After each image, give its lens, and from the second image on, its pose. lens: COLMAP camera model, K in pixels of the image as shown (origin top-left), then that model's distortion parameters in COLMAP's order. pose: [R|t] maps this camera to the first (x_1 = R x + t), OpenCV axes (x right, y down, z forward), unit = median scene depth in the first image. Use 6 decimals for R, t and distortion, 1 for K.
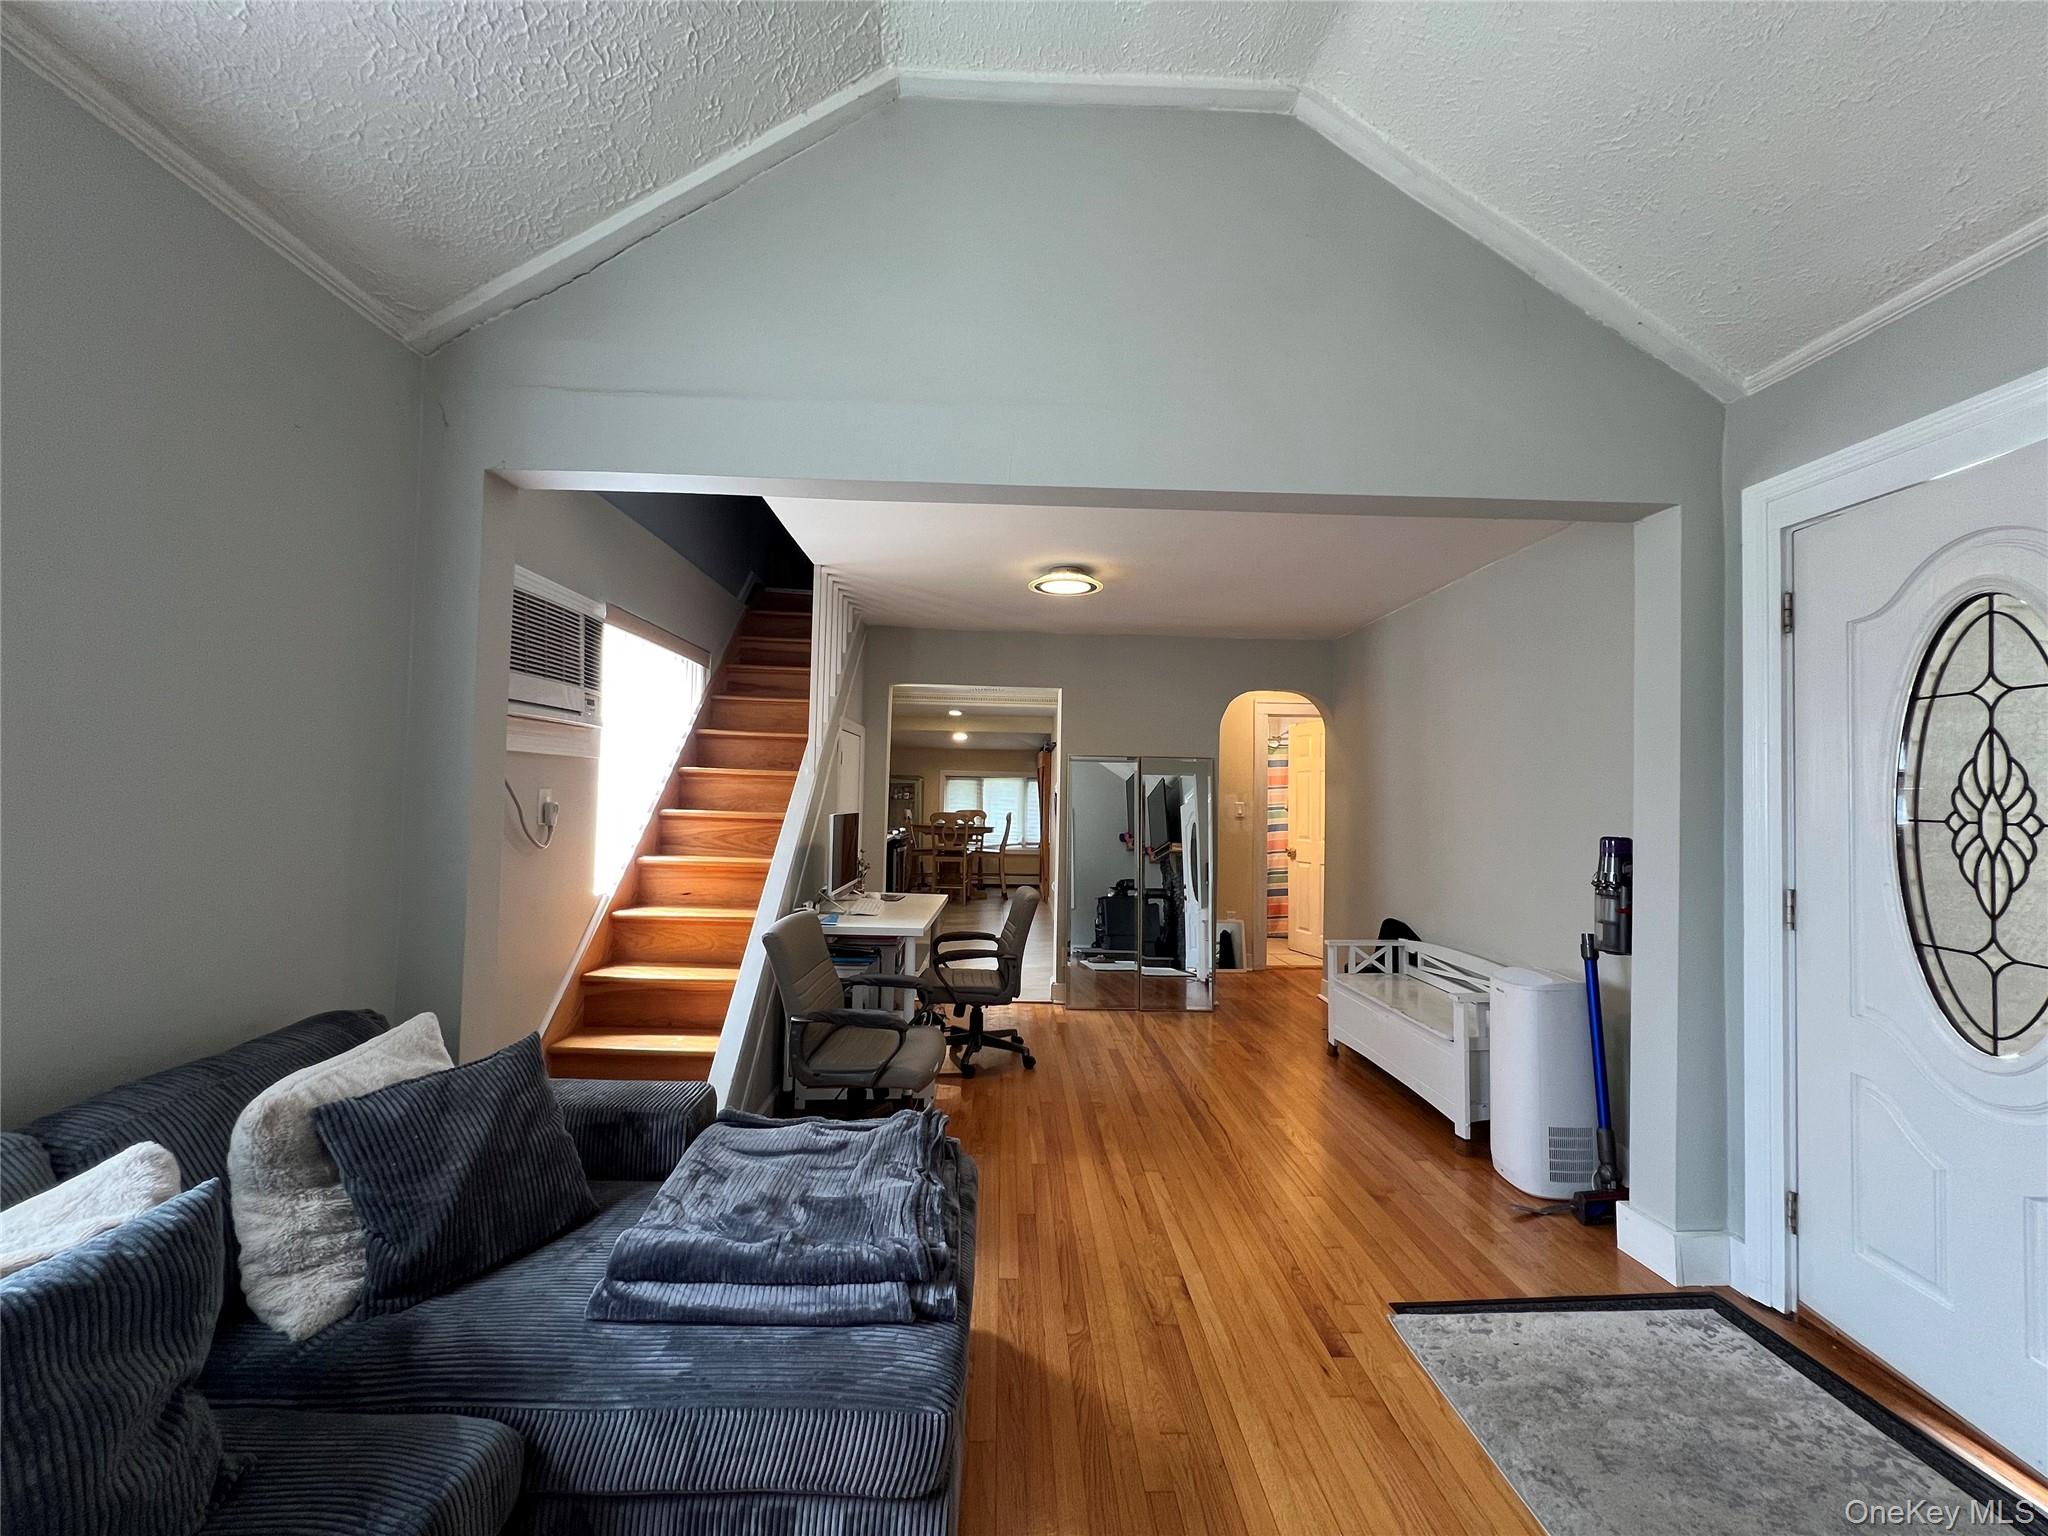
lens RADIAL K [[808.1, 0, 1024.0], [0, 808.1, 768.0], [0, 0, 1]] dist [0.001467, 0.000222]
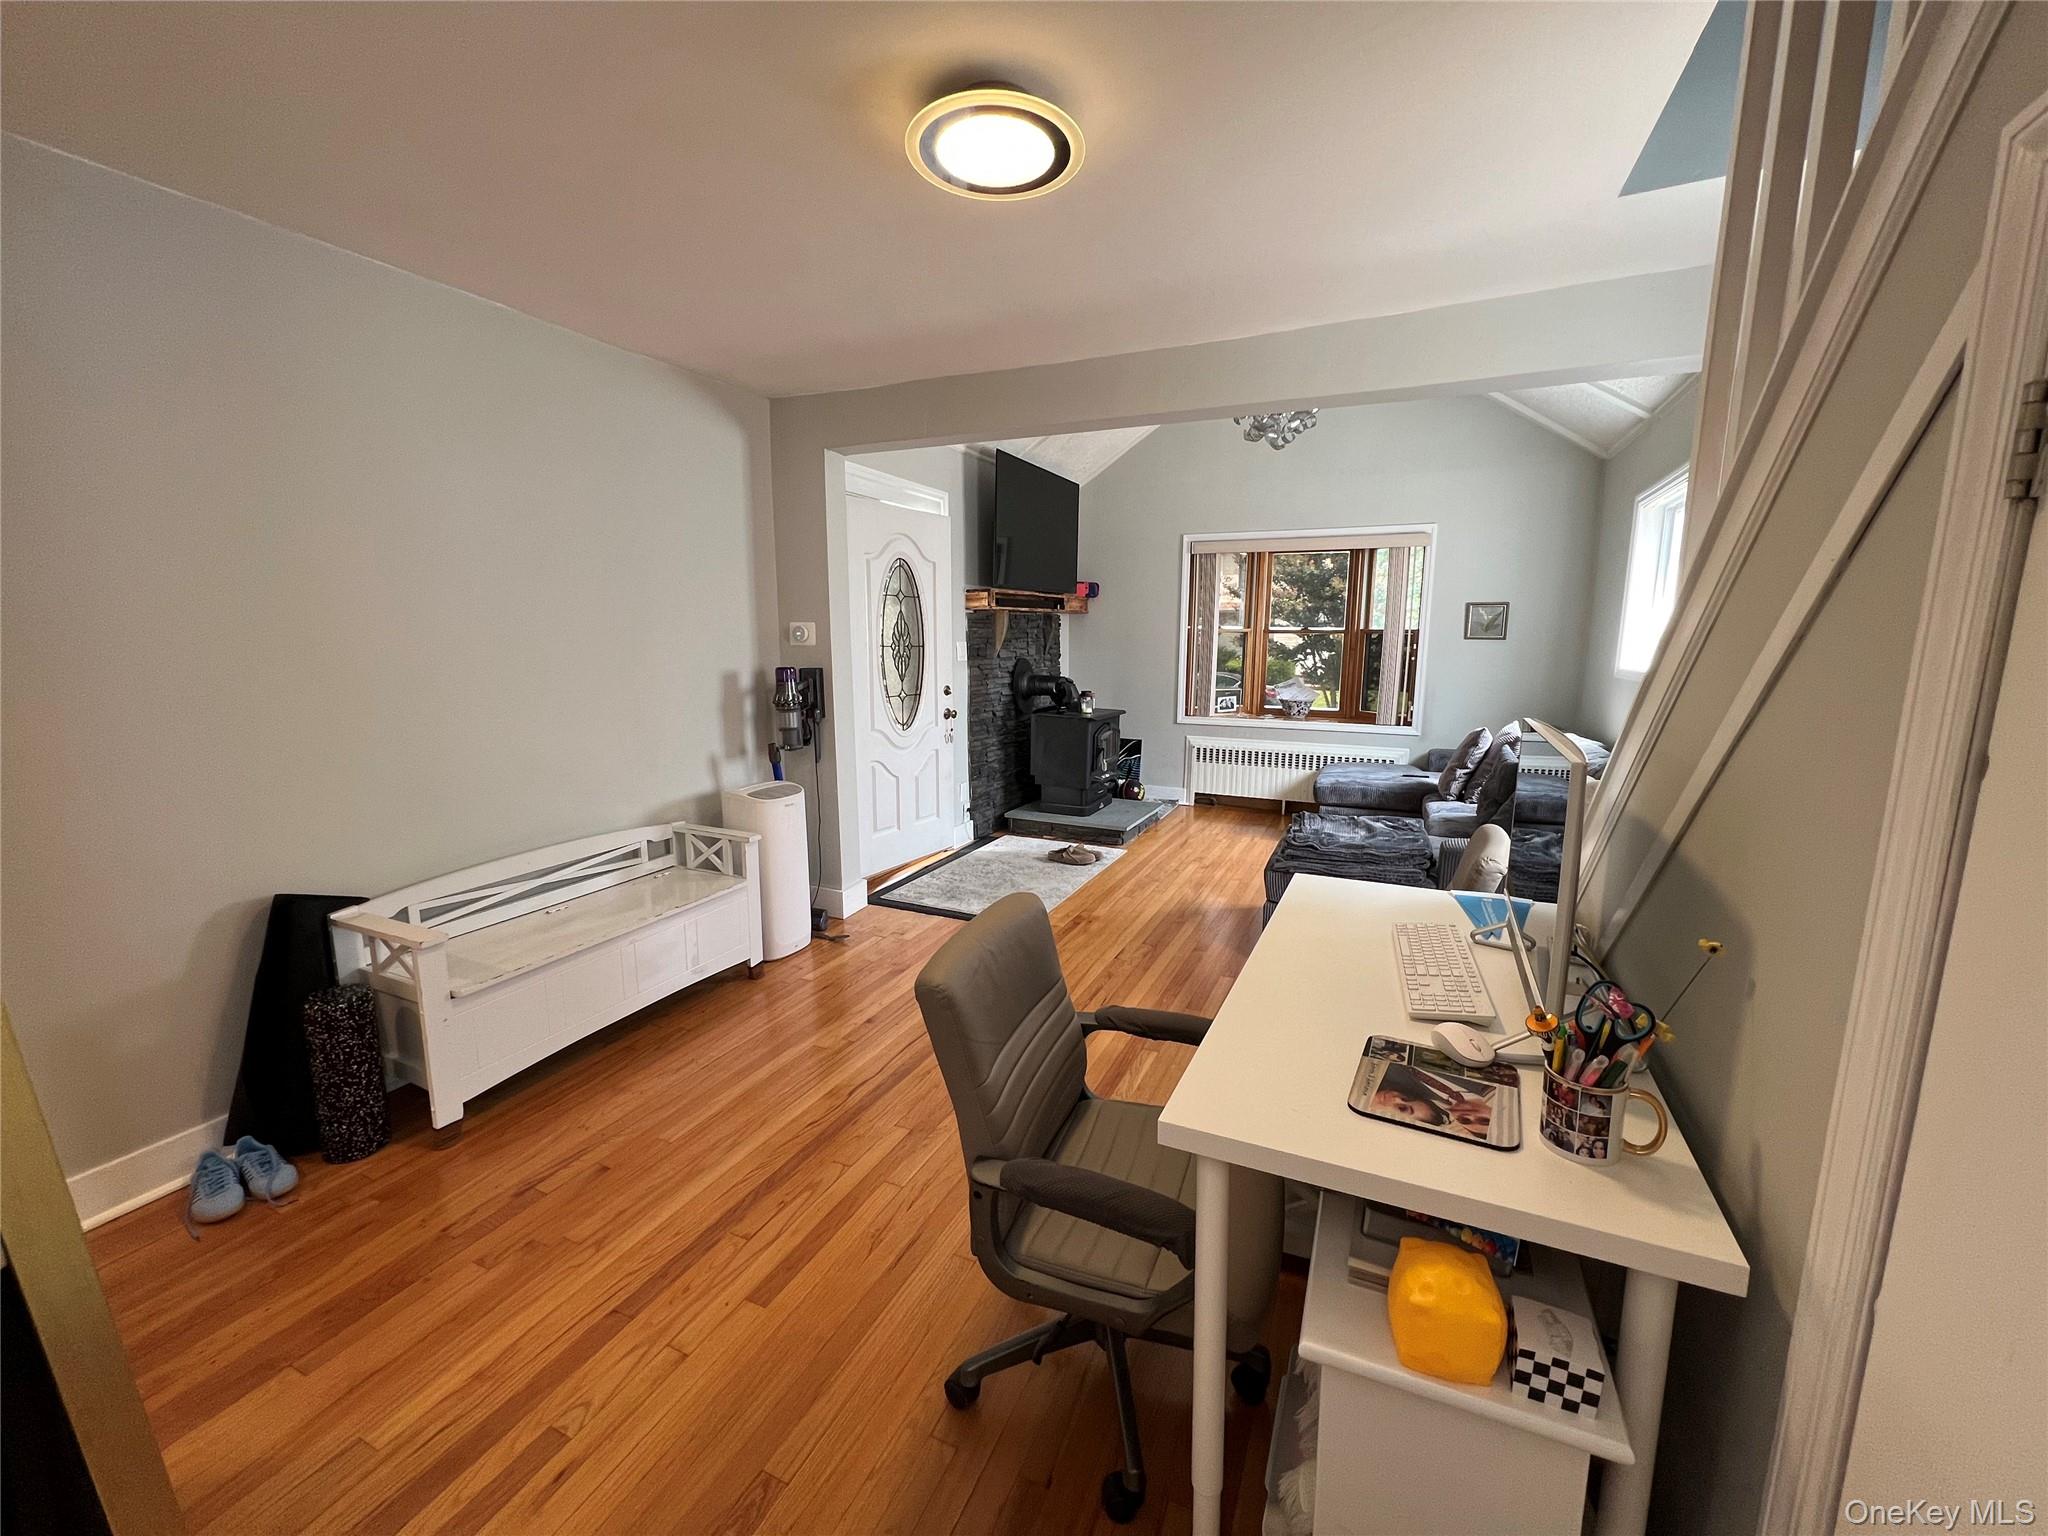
lens RADIAL K [[808.1, 0, 1024.0], [0, 808.1, 768.0], [0, 0, 1]] dist [0.001467, 0.000222]
pose [[-0.899926, -0.094520, 0.425674, -0.374807], [-0.035784, 0.988939, 0.143940, 0.061866], [-0.434571, 0.114303, -0.893355, 3.125609]]
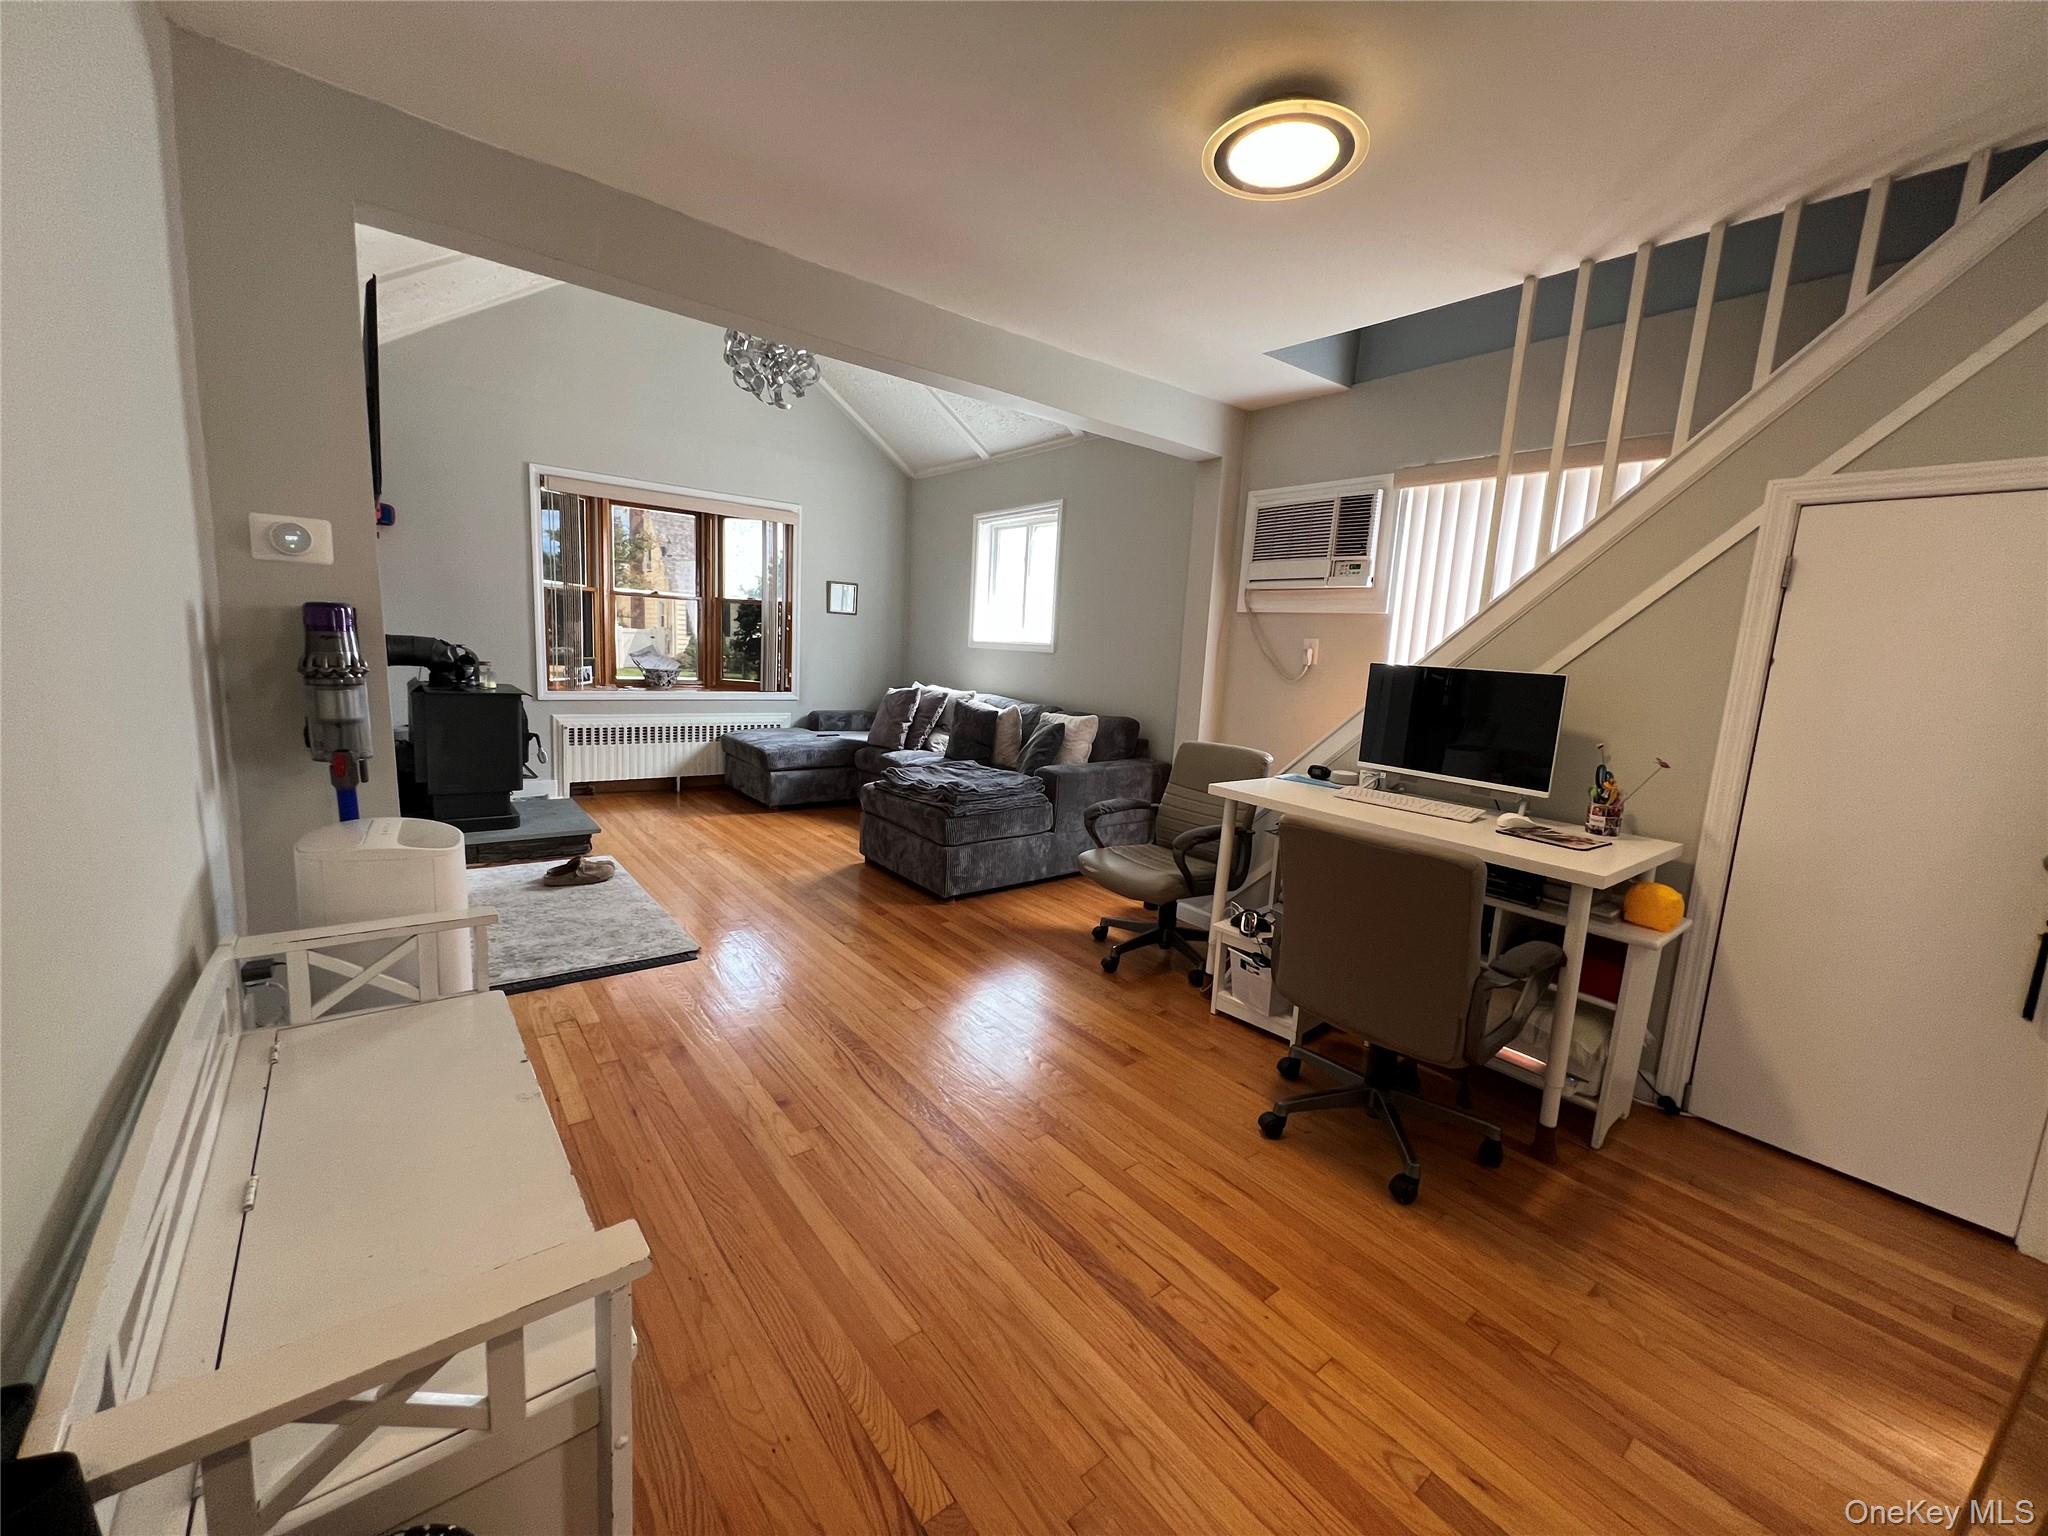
lens RADIAL K [[814.7, 0, 1024.0], [0, 814.7, 768.0], [0, 0, 1]] dist [0.000630, 0.000183]
pose [[-0.797535, 0.030447, -0.602504, 1.026970], [-0.052417, 0.991451, 0.119486, 0.166860], [0.600992, 0.126876, -0.789121, 2.951316]]
